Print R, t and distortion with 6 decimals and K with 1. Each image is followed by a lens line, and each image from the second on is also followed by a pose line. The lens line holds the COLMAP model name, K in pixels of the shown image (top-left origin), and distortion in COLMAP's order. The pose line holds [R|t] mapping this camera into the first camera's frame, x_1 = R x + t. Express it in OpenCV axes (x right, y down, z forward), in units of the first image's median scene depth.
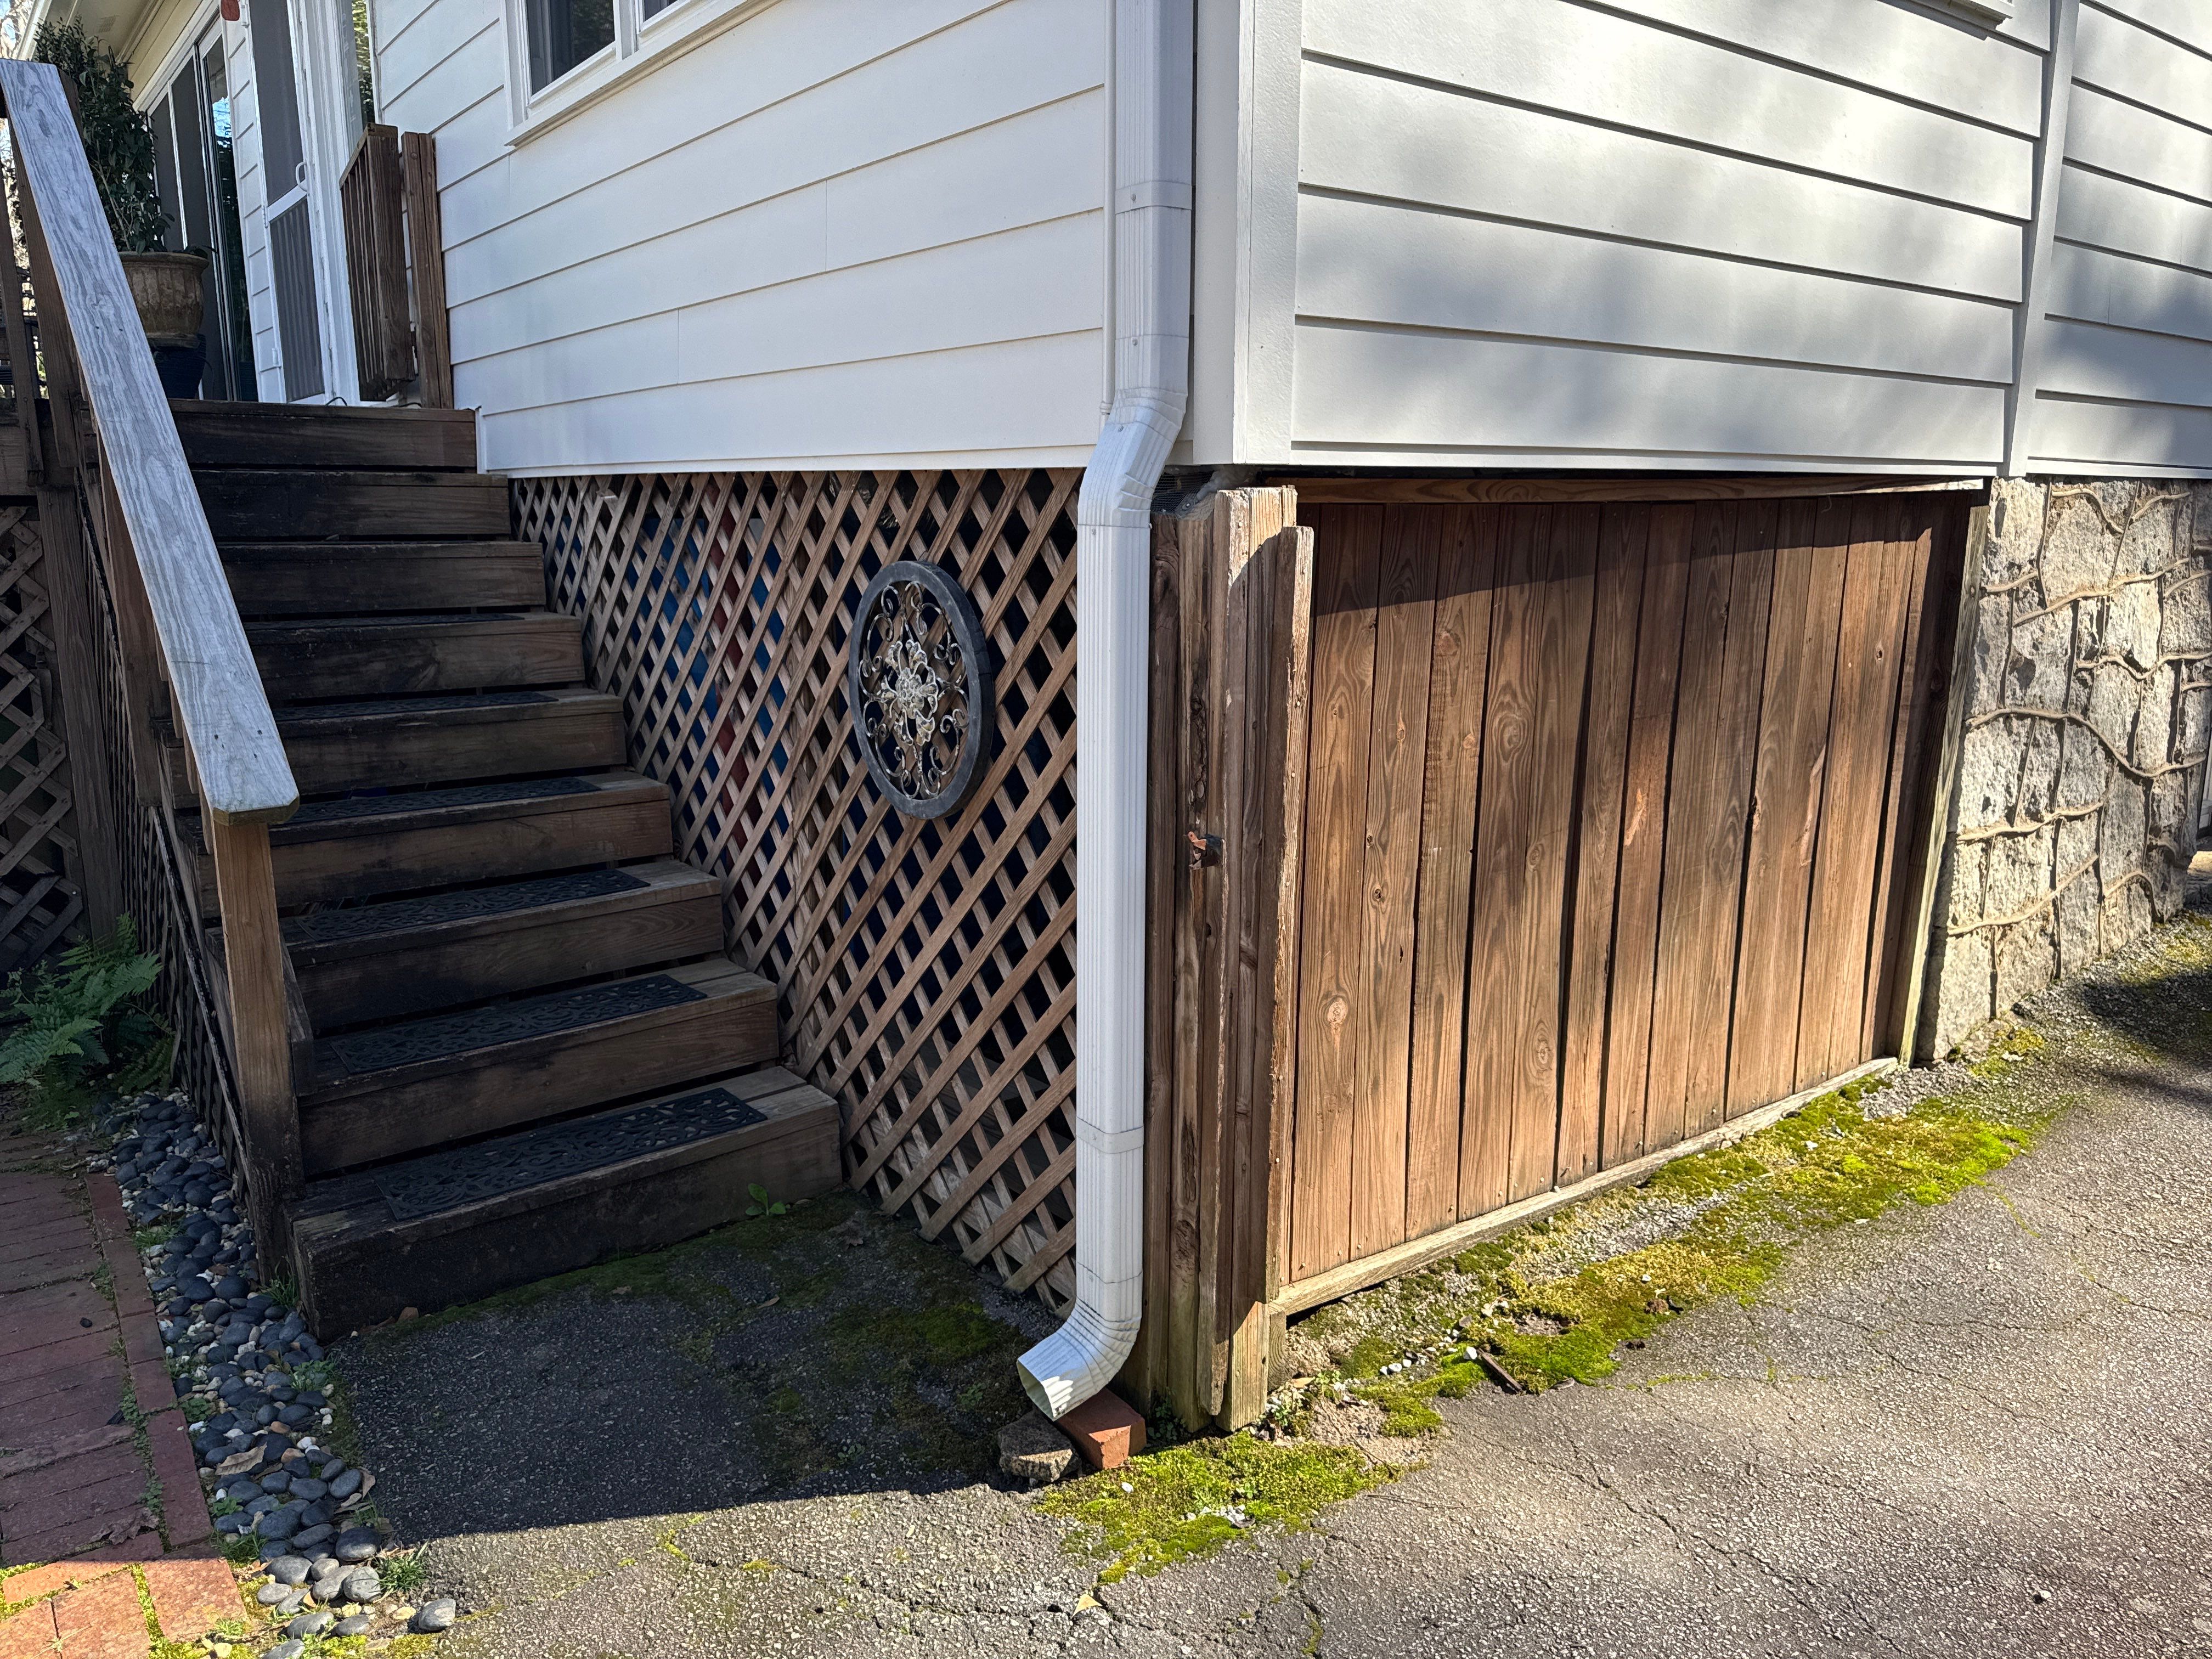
lens RADIAL K [[1553.7, 0, 1108.7], [0, 1553.7, 798.9], [0, 0, 1]] dist [0.155021, -0.262068]
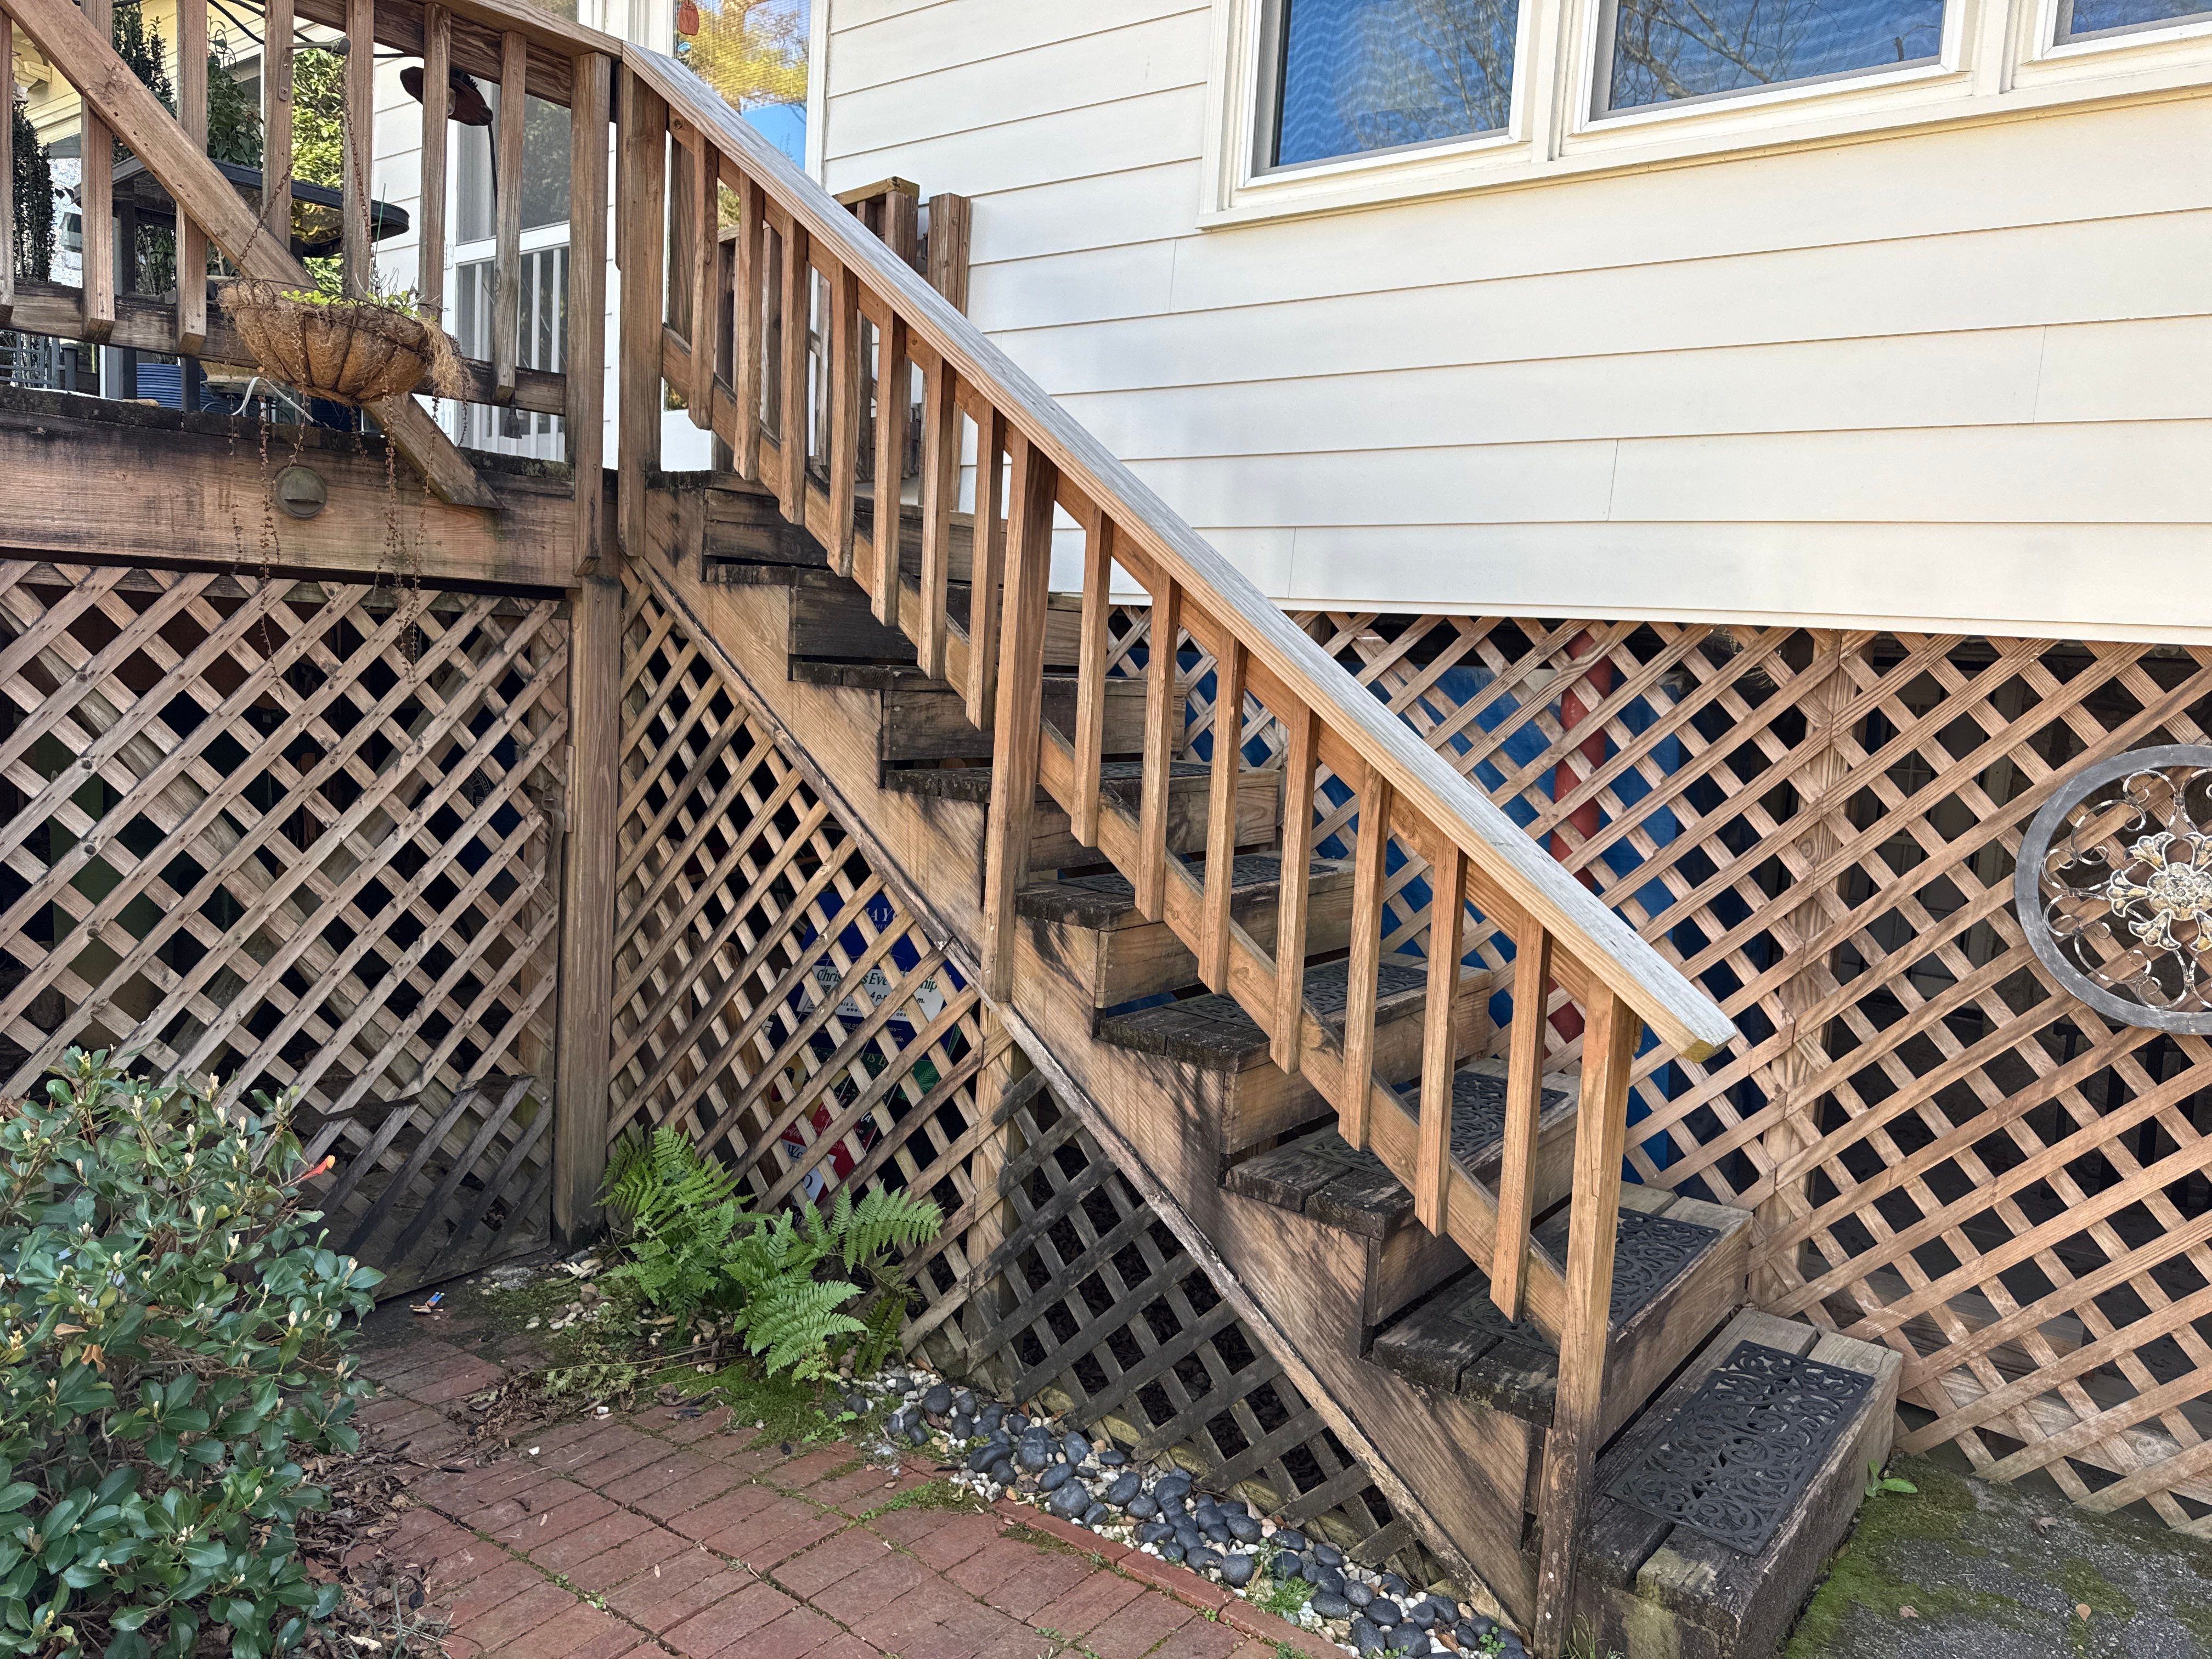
lens RADIAL K [[1573.6, 0, 1098.7], [0, 1573.6, 822.8], [0, 0, 1]] dist [0.102141, -0.126974]
pose [[0.965331, 0.028981, 0.259415, -0.889987], [-0.011158, 0.997491, -0.069914, -0.035363], [-0.260791, 0.064595, 0.963232, 0.261225]]
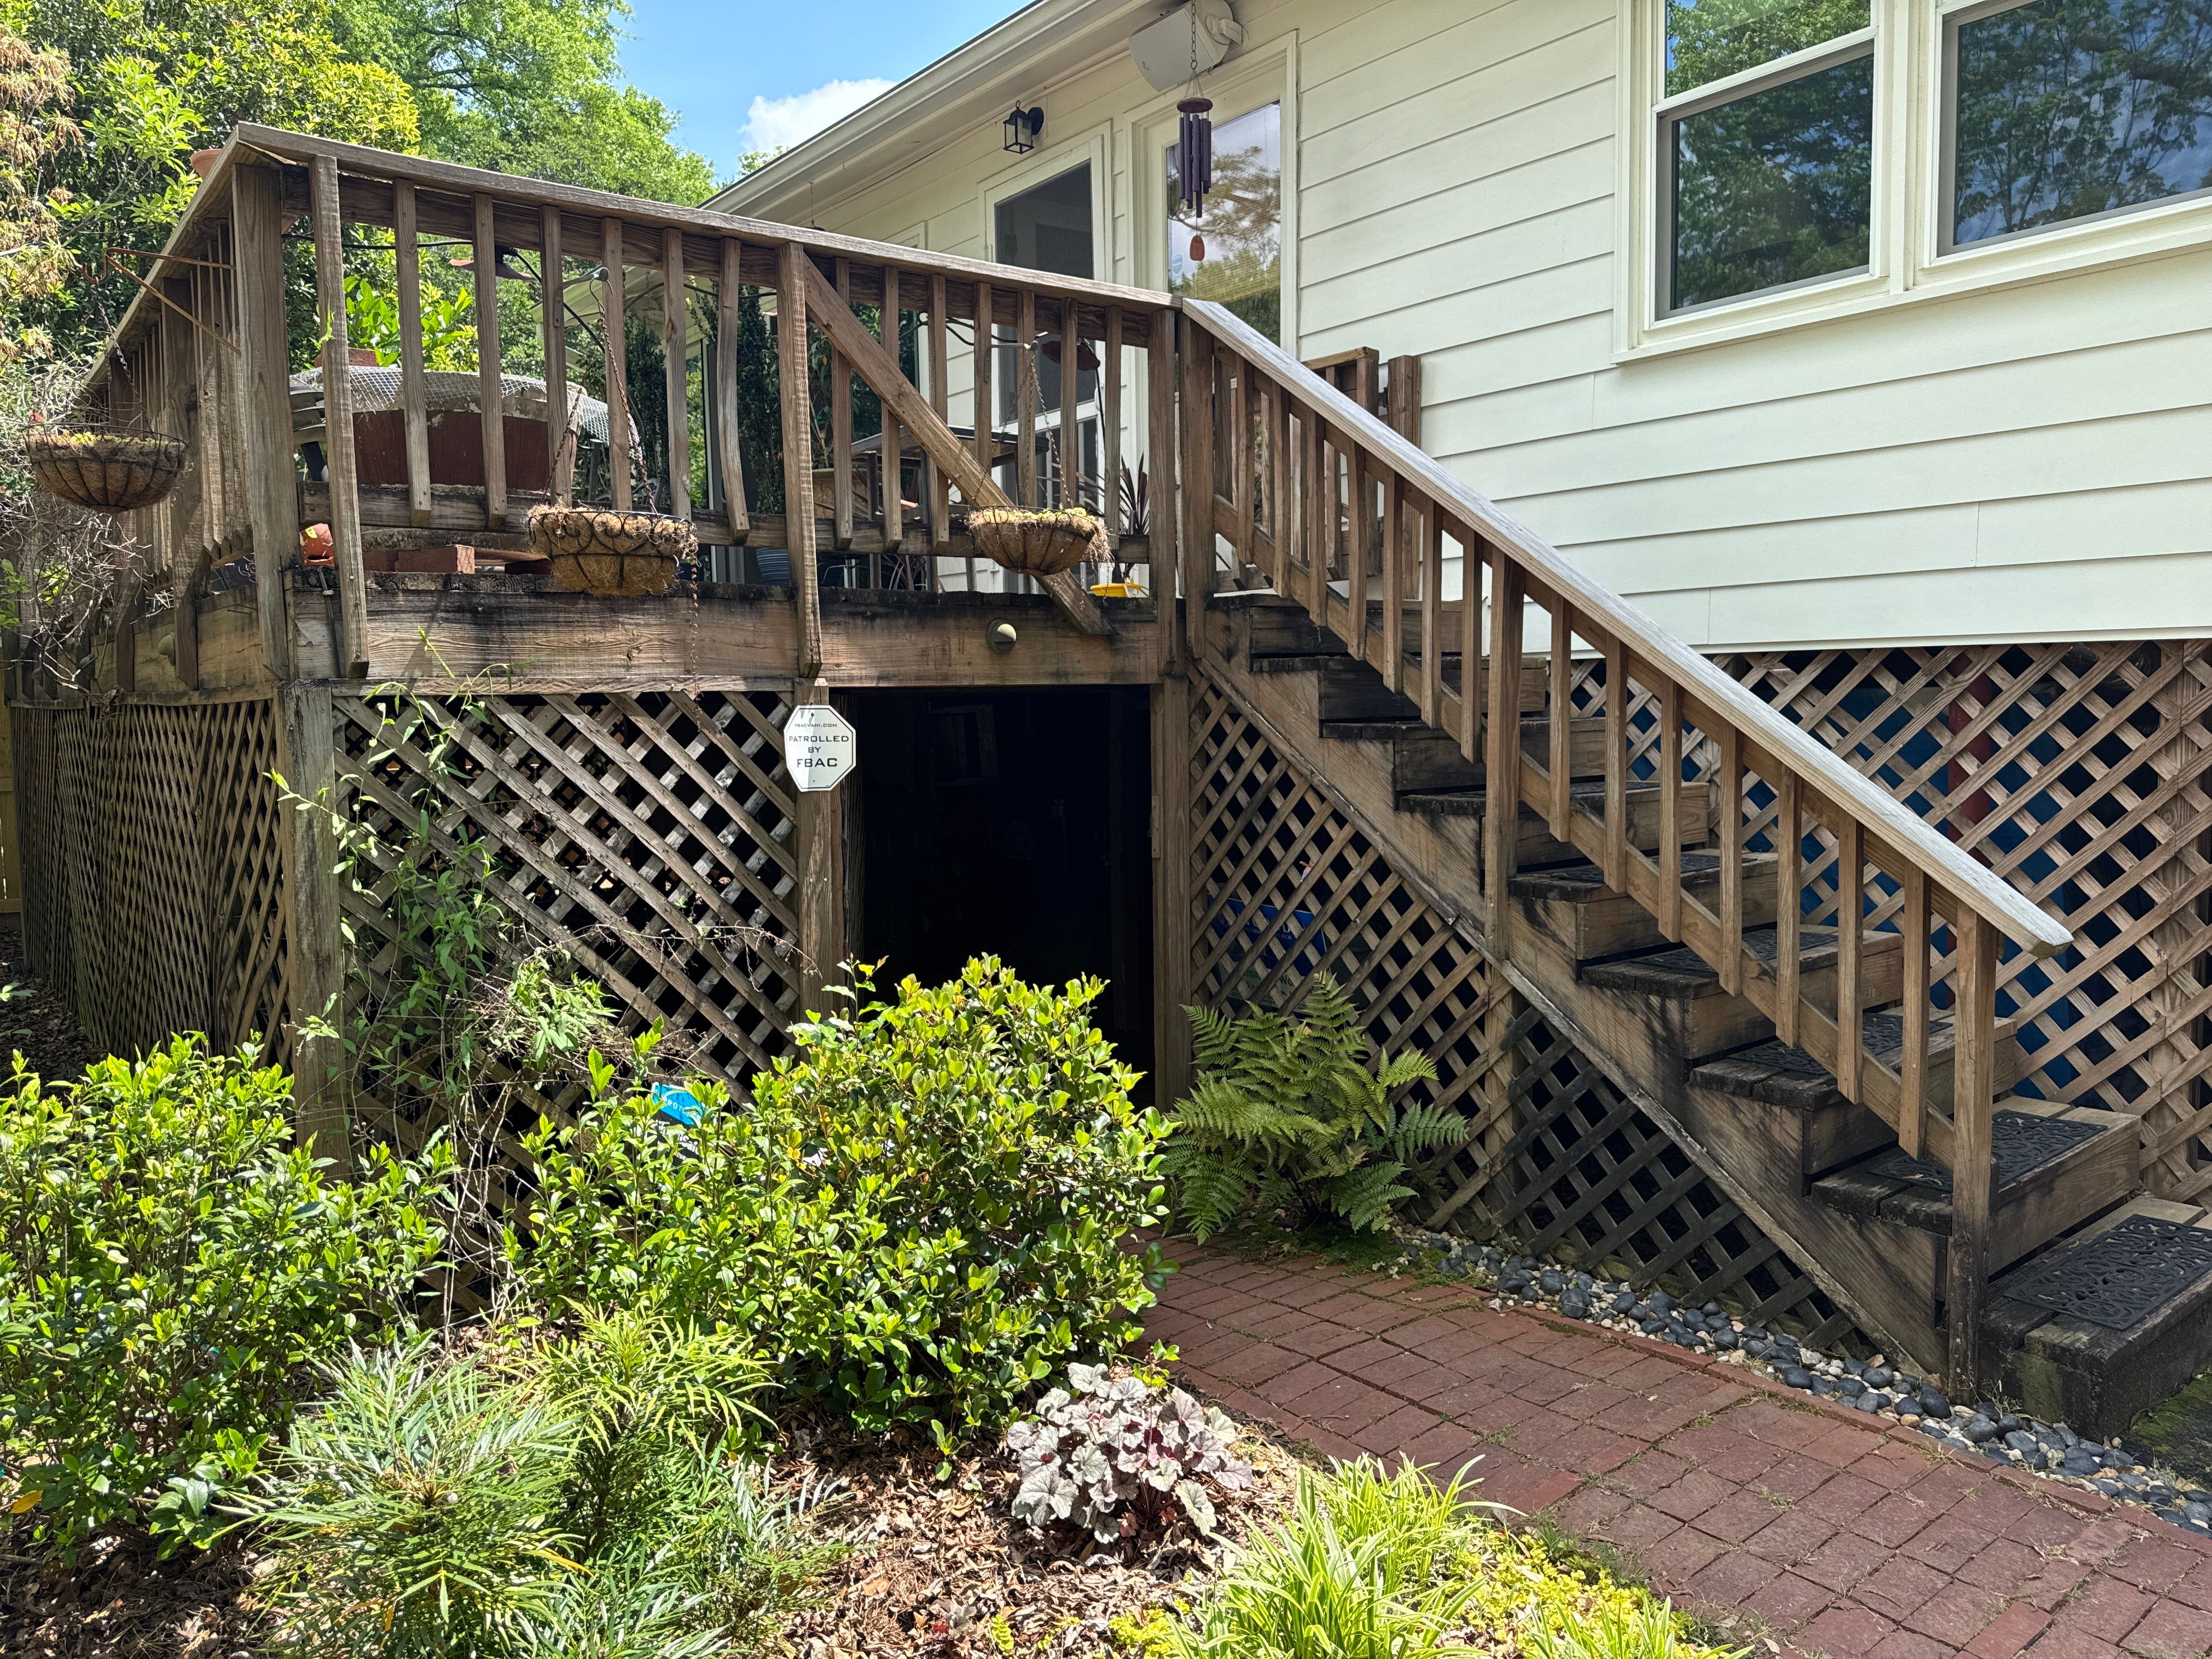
lens RADIAL K [[1551.9, 0, 1121.2], [0, 1551.9, 817.6], [0, 0, 1]] dist [0.089794, -0.114394]
pose [[0.999593, -0.014659, 0.024457, -1.036712], [0.017310, 0.993563, -0.111946, 0.027240], [-0.022659, 0.112324, 0.993413, -0.075615]]
